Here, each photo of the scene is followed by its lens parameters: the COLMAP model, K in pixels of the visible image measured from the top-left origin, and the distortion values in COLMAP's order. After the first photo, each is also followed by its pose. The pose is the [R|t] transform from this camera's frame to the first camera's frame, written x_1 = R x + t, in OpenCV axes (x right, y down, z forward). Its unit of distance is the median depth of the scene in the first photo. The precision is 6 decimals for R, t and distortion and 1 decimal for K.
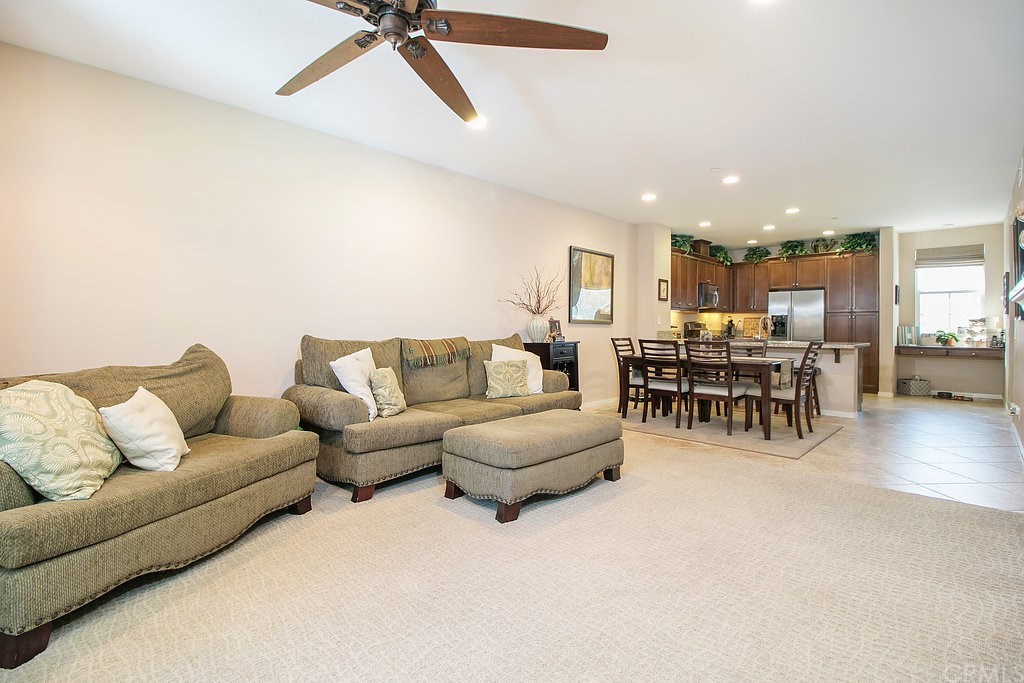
lens RADIAL K [[469.1, 0, 514.4], [0, 469.1, 332.0], [0, 0, 1]] dist [0.000922, -0.014843]
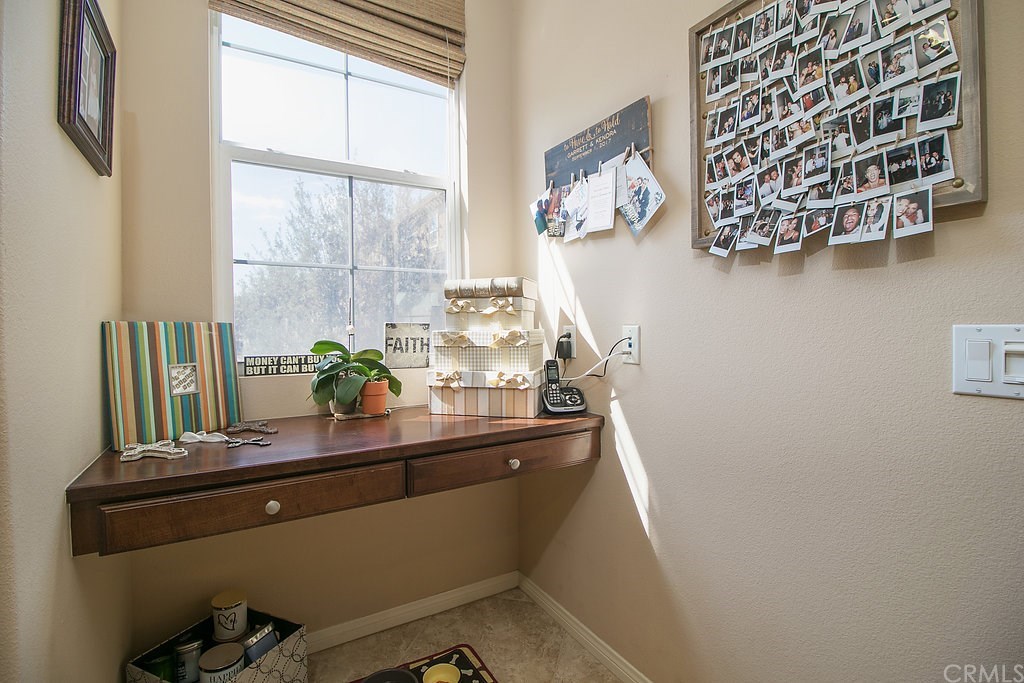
lens RADIAL K [[469.1, 0, 514.4], [0, 469.1, 332.0], [0, 0, 1]] dist [0.000922, -0.014843]
pose [[0.248986, -0.015848, 0.968377, 0.732142], [0.020042, 0.999736, 0.011208, -0.007868], [-0.968300, 0.016618, 0.249238, 0.862794]]
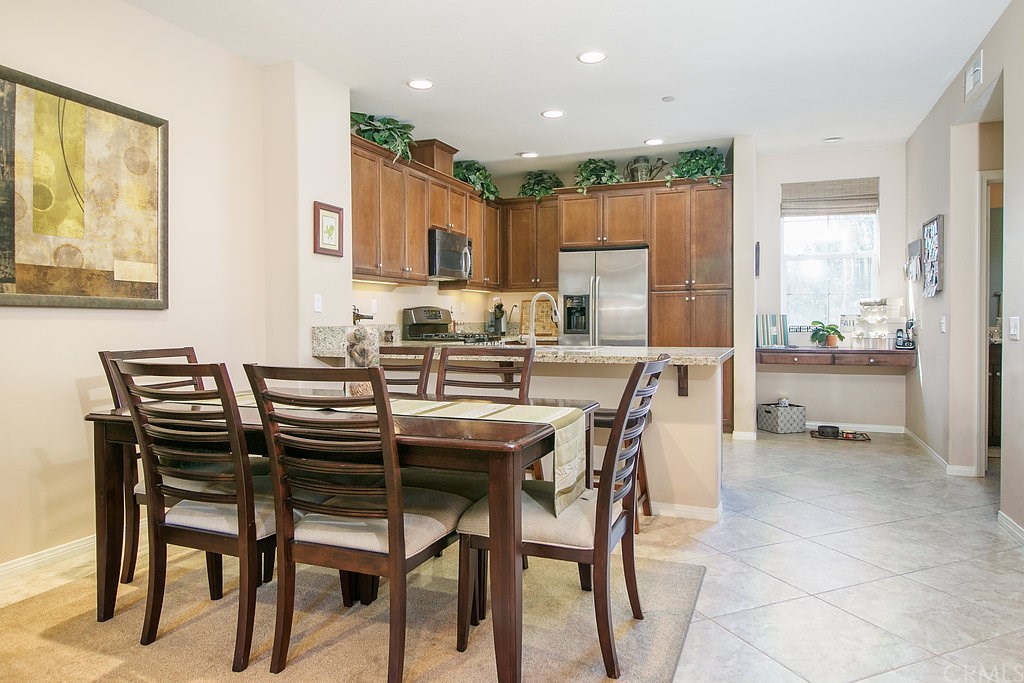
lens RADIAL K [[649.5, 0, 513.5], [0, 649.5, 326.9], [0, 0, 1]] dist [0.006281, 0.003555]
pose [[0.921823, -0.010077, 0.387479, 0.233863], [0.008890, 0.999949, 0.004857, -0.003122], [-0.387508, -0.001032, 0.921866, 0.379497]]
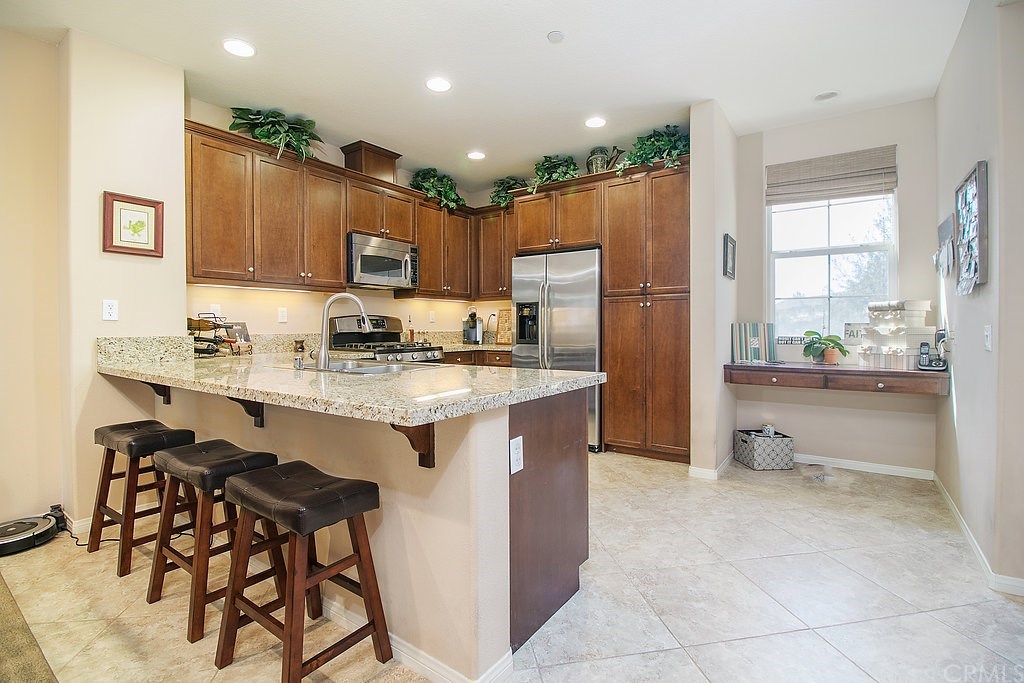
lens RADIAL K [[469.1, 0, 514.4], [0, 469.1, 332.0], [0, 0, 1]] dist [0.000922, -0.014843]
pose [[0.986162, -0.006383, 0.165661, 0.529772], [0.006217, 0.999980, 0.001525, -0.004751], [-0.165667, -0.000474, 0.986182, 0.569816]]
